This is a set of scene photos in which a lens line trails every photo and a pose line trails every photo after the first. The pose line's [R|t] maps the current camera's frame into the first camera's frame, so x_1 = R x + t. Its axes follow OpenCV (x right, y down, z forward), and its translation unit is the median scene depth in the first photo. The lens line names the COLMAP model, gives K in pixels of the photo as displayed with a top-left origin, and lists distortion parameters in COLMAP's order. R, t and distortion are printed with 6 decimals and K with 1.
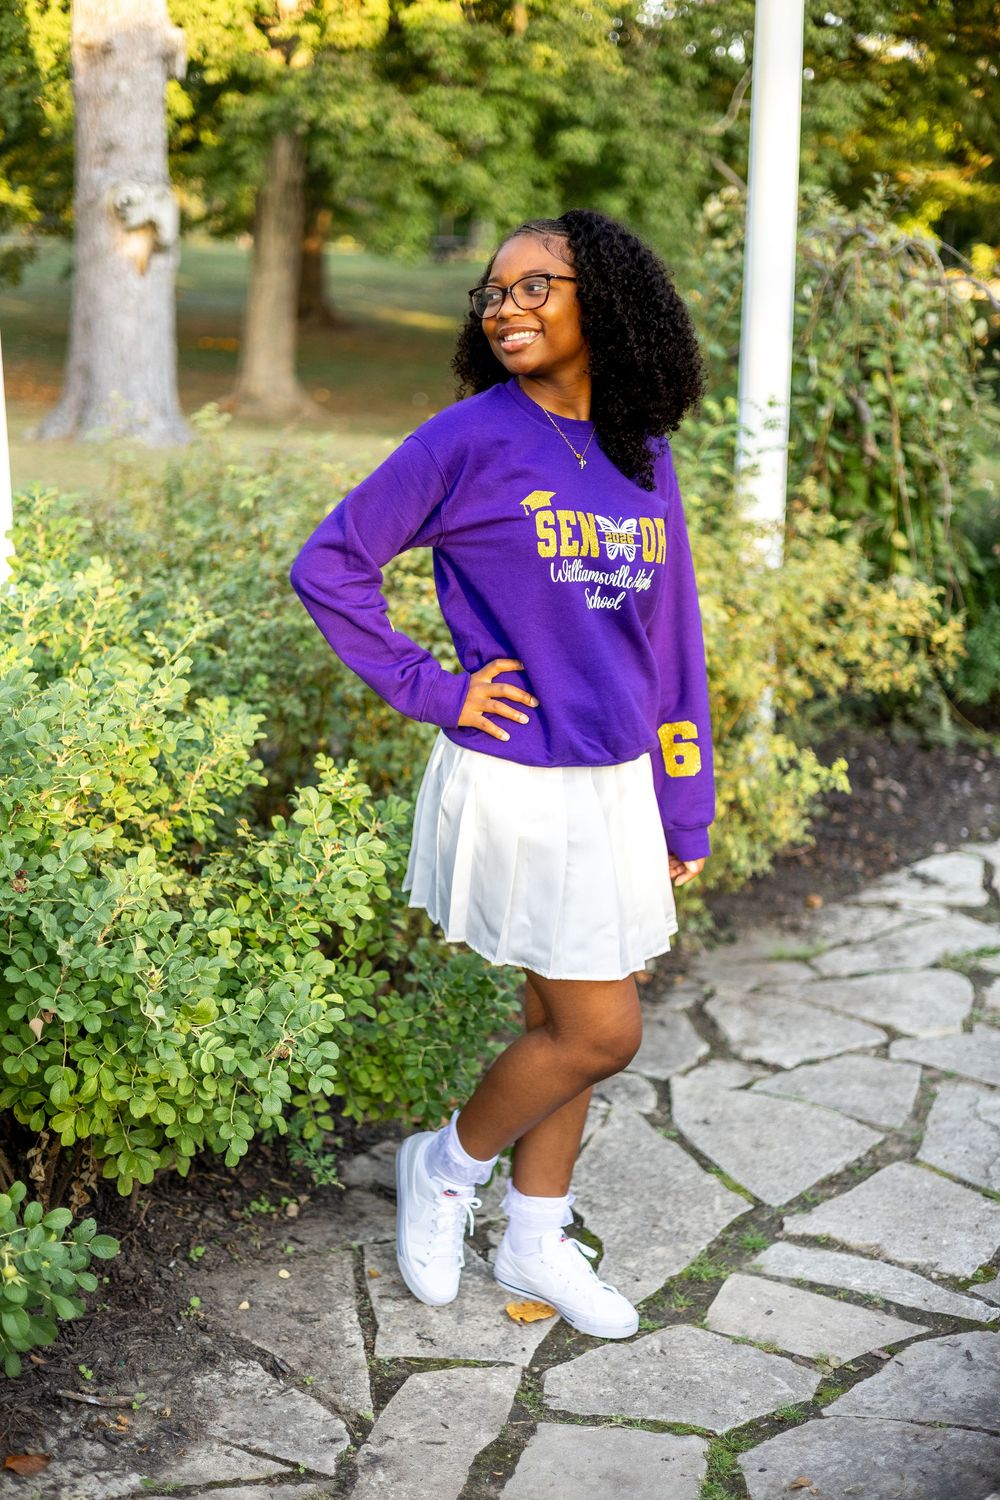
lens RADIAL K [[2148.1, 0, 500.0], [0, 2148.1, 750.0], [0, 0, 1]] dist [0.030768, -0.017660]
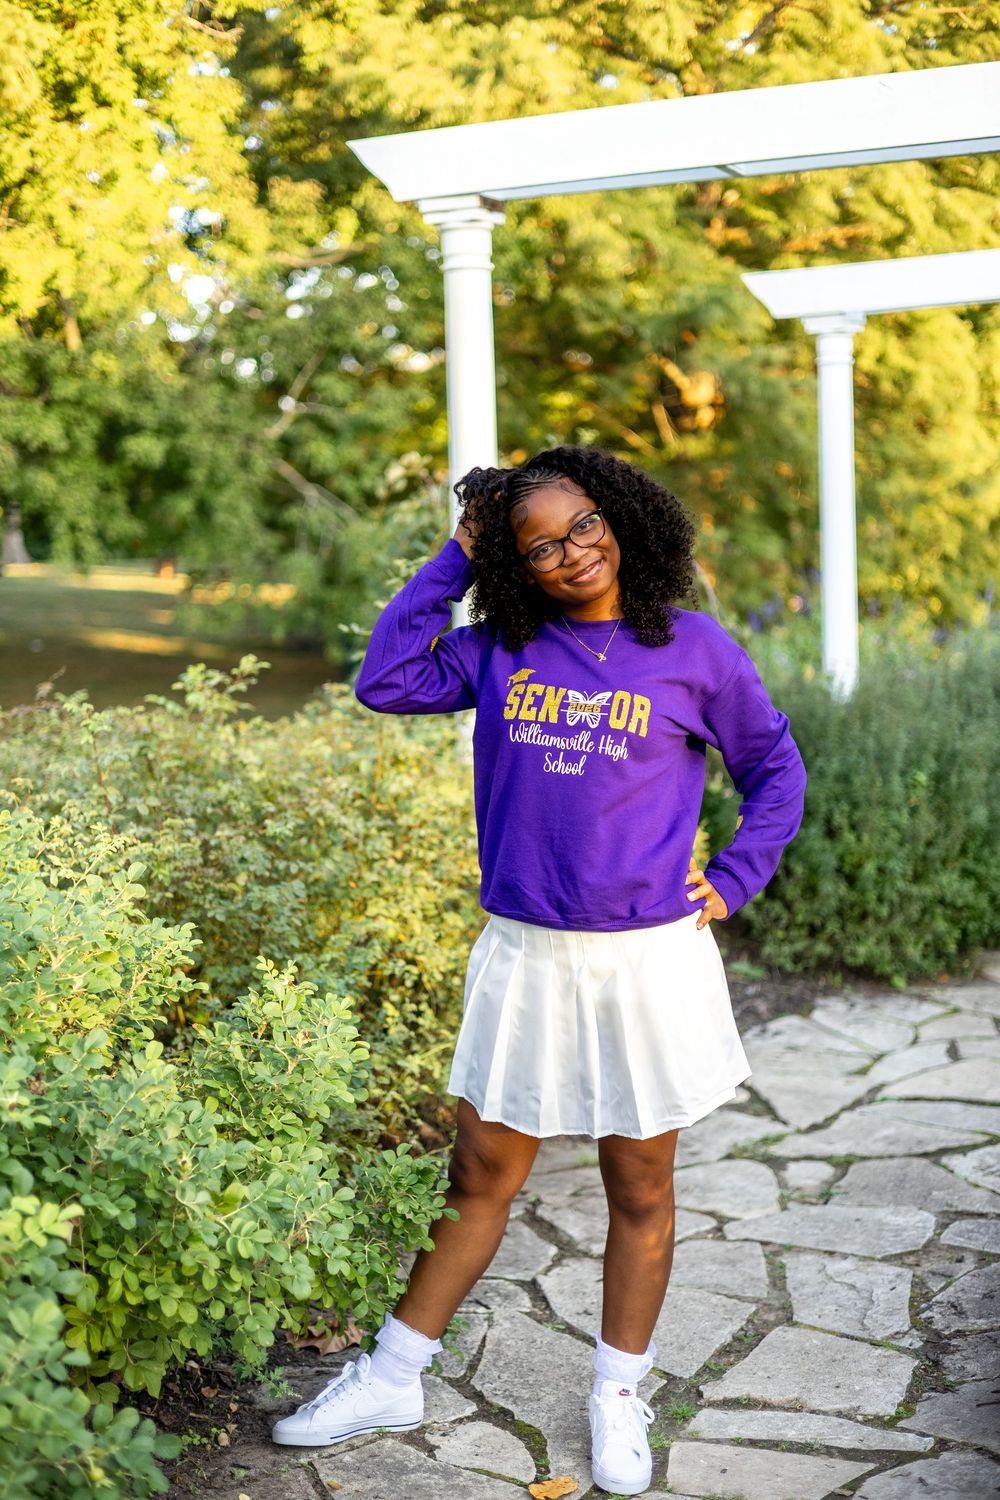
lens RADIAL K [[2148.1, 0, 500.0], [0, 2148.1, 750.0], [0, 0, 1]] dist [0.030768, -0.017660]
pose [[0.975059, -0.062856, 0.212859, -0.160585], [0.091704, 0.987463, -0.128483, 0.041665], [-0.202114, 0.144798, 0.968599, -0.016704]]
